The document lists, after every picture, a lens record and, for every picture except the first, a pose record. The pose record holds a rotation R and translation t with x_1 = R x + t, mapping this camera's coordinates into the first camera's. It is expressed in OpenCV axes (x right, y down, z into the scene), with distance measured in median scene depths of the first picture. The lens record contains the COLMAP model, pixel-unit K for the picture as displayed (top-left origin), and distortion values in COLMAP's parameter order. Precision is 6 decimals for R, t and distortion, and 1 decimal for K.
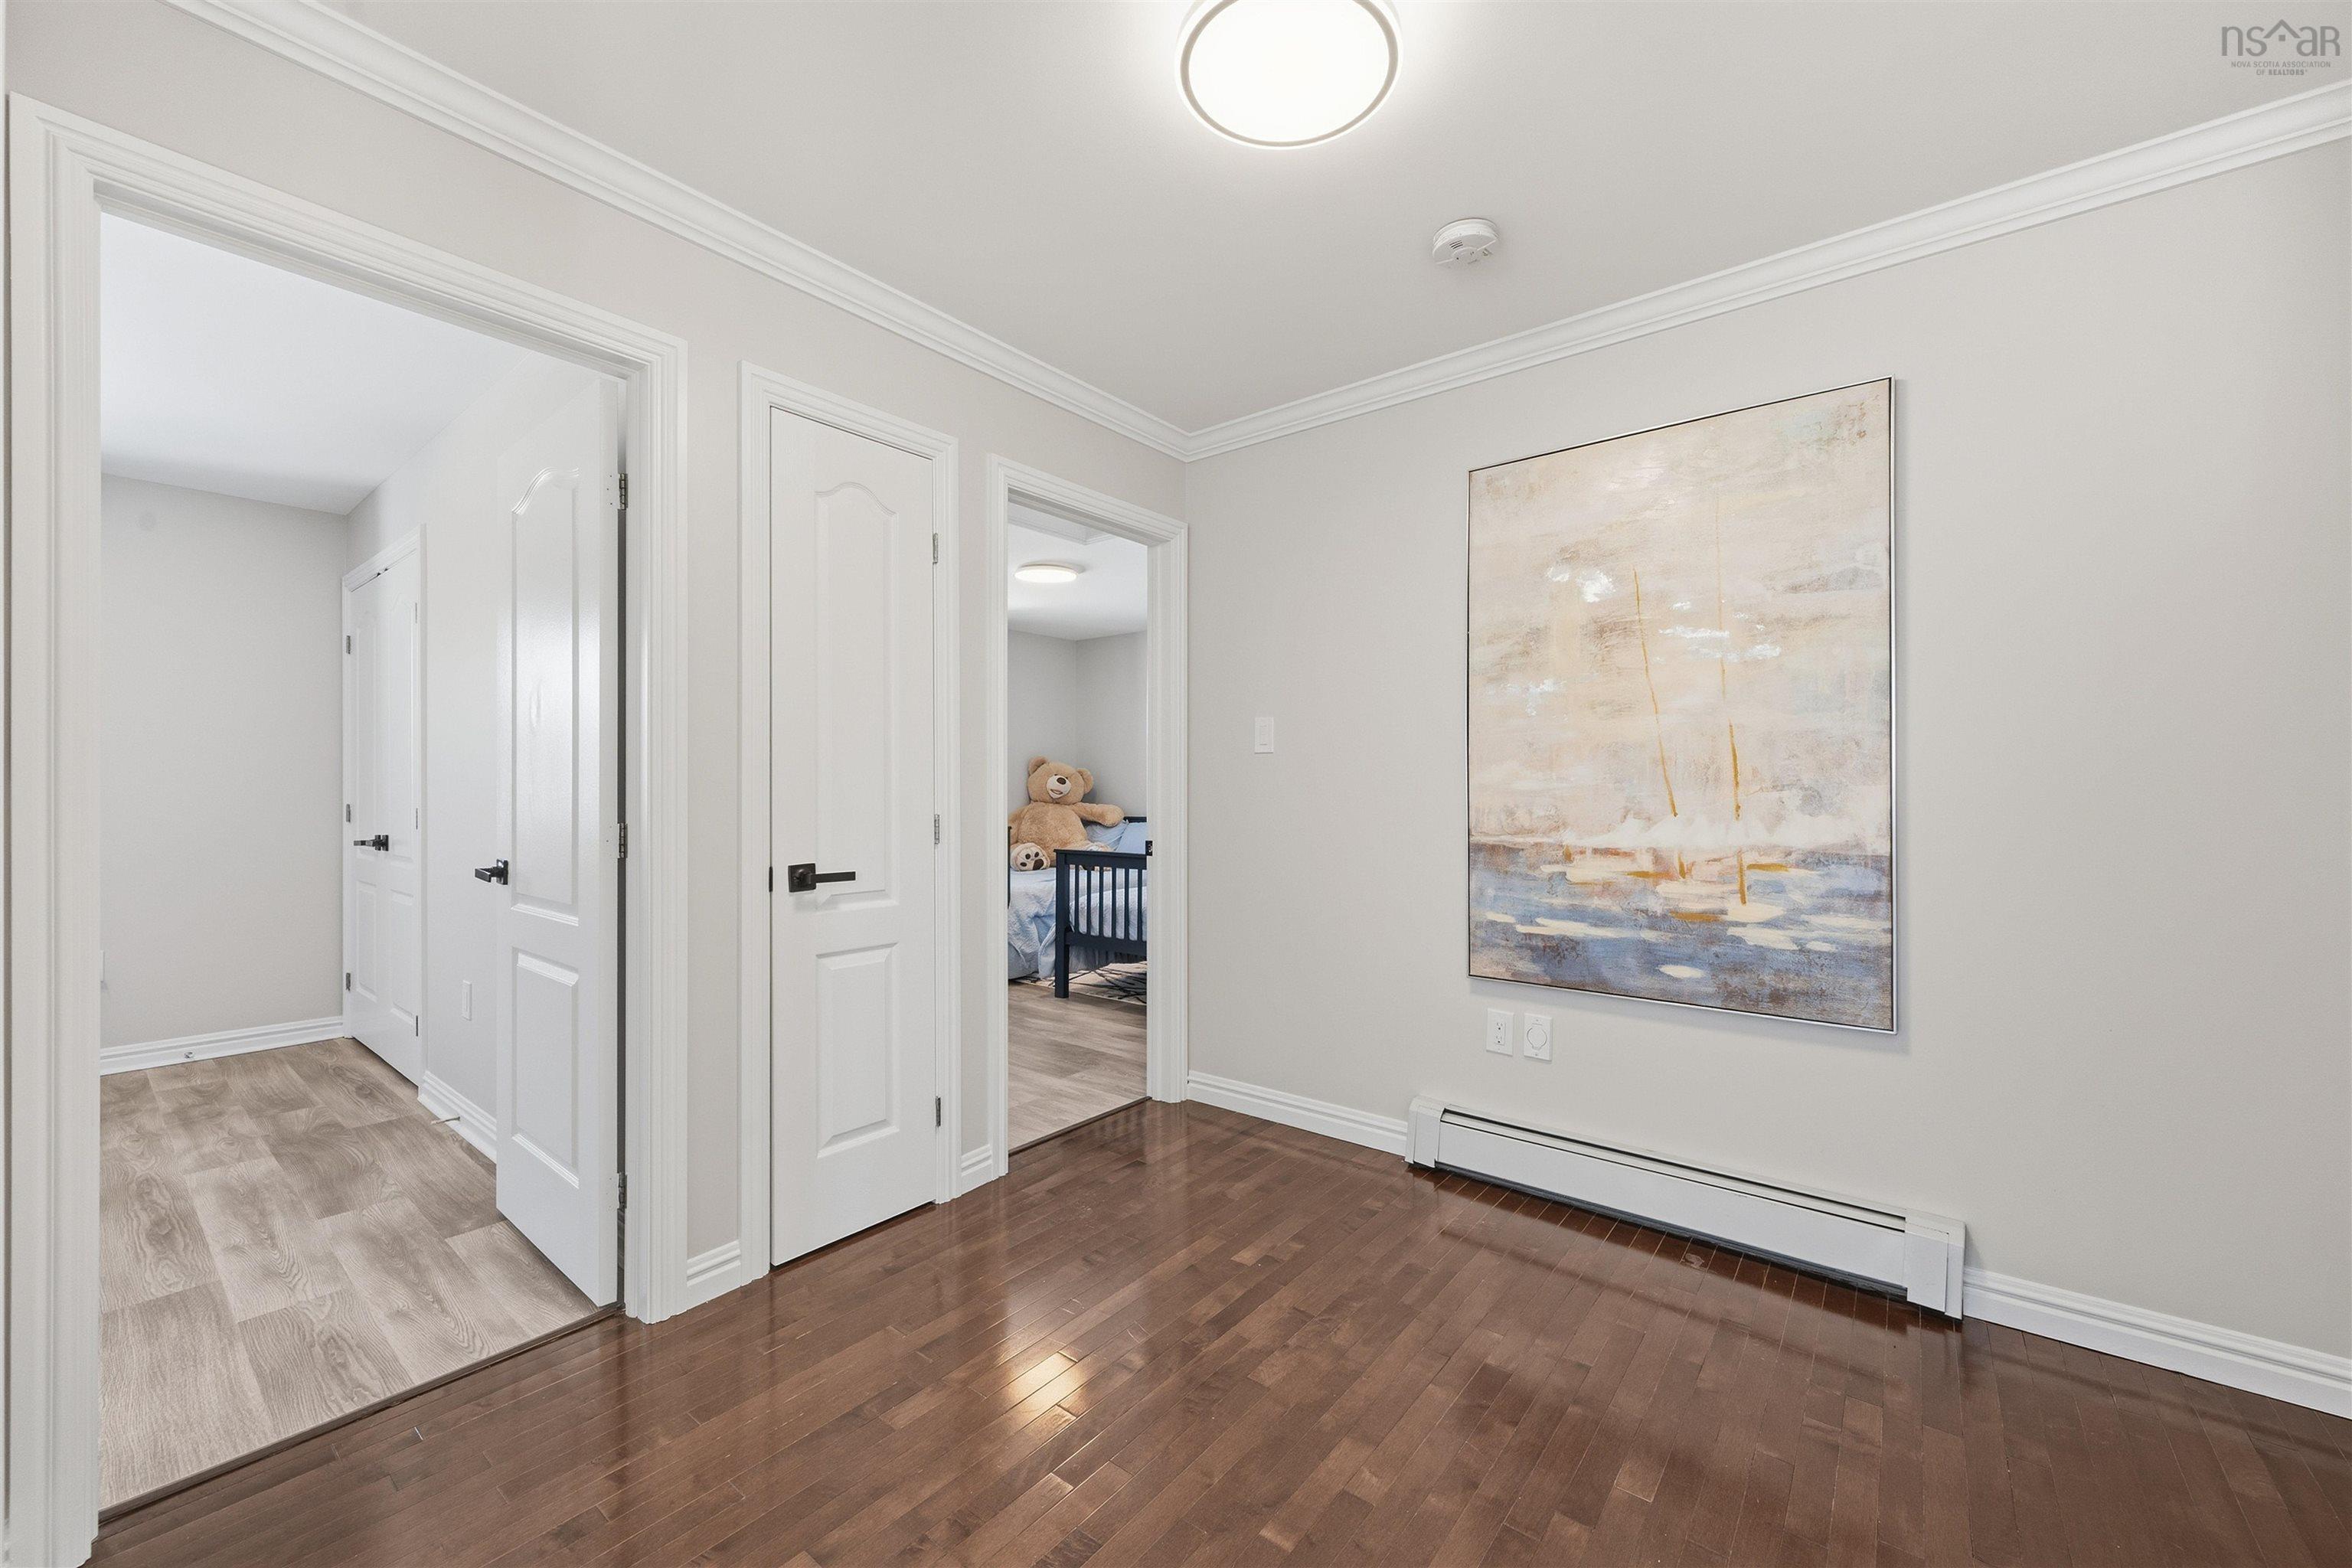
lens RADIAL K [[946.7, 0, 1180.9], [0, 946.7, 791.3], [0, 0, 1]] dist [0.002645, 0.000459]
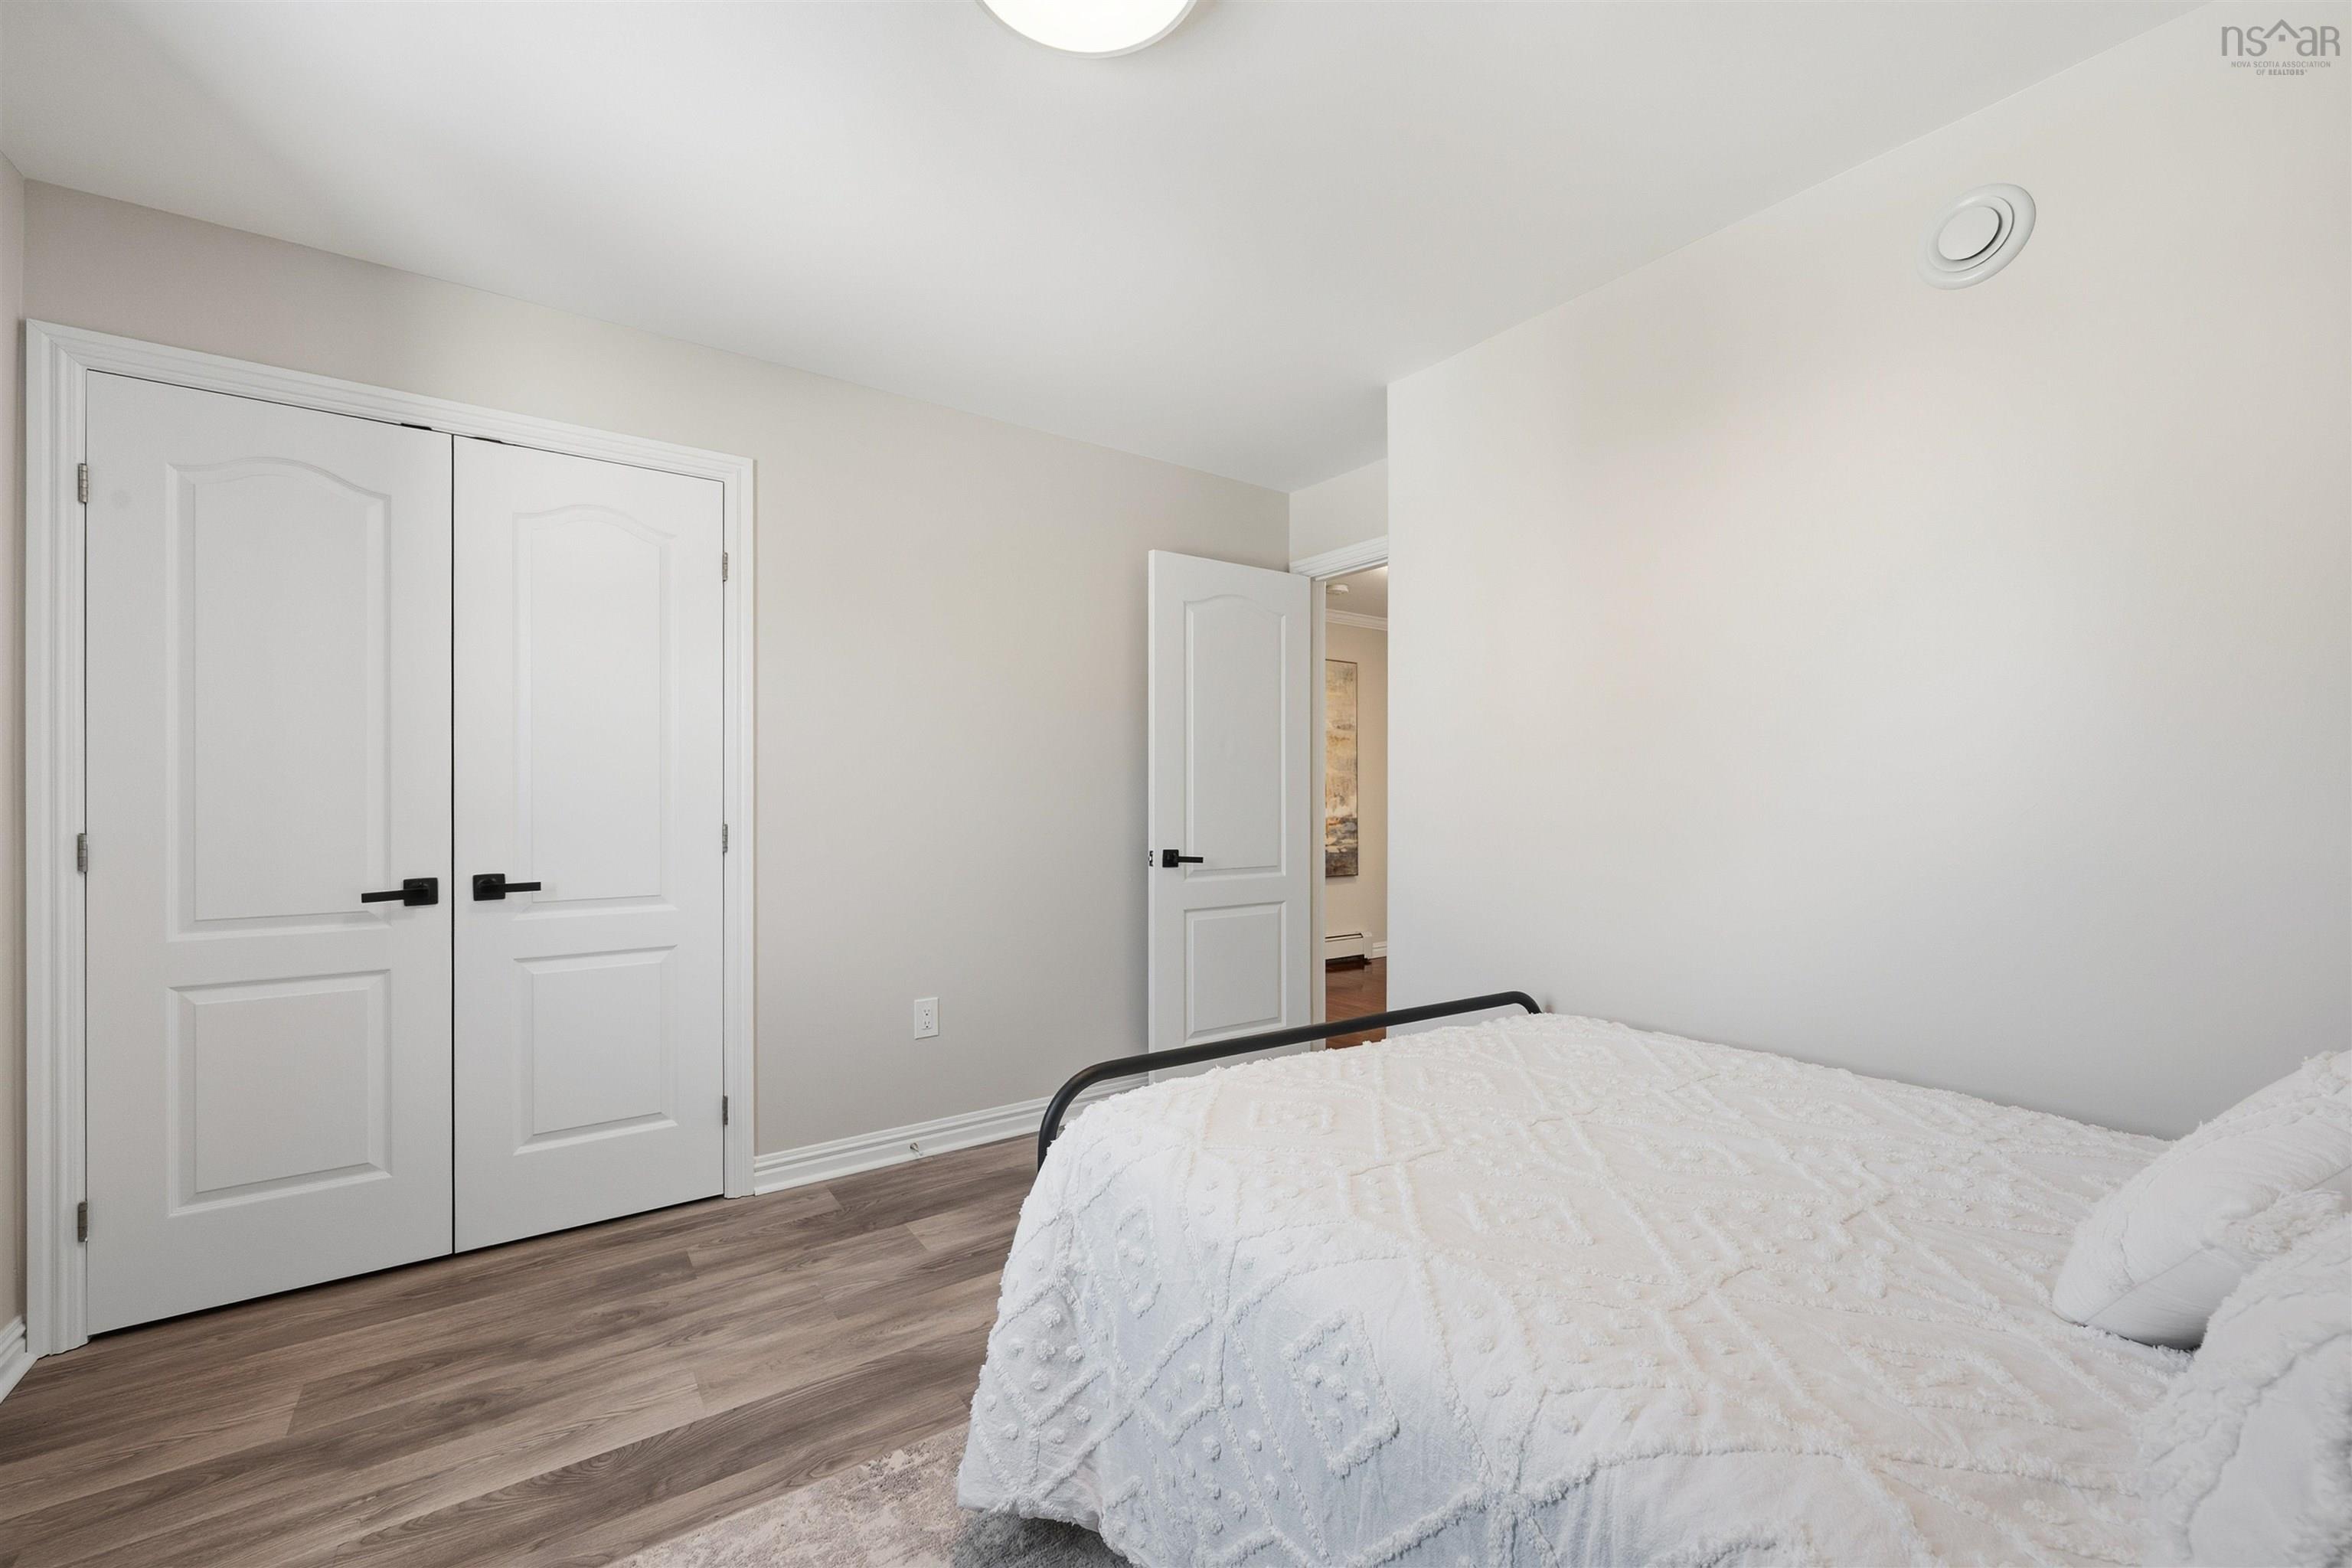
lens RADIAL K [[946.7, 0, 1180.9], [0, 946.7, 791.3], [0, 0, 1]] dist [0.002645, 0.000459]
pose [[0.265786, 0.001824, 0.964030, -1.745272], [-0.001895, 0.999997, -0.001369, -0.011188], [-0.964030, -0.001463, 0.265789, 0.534275]]
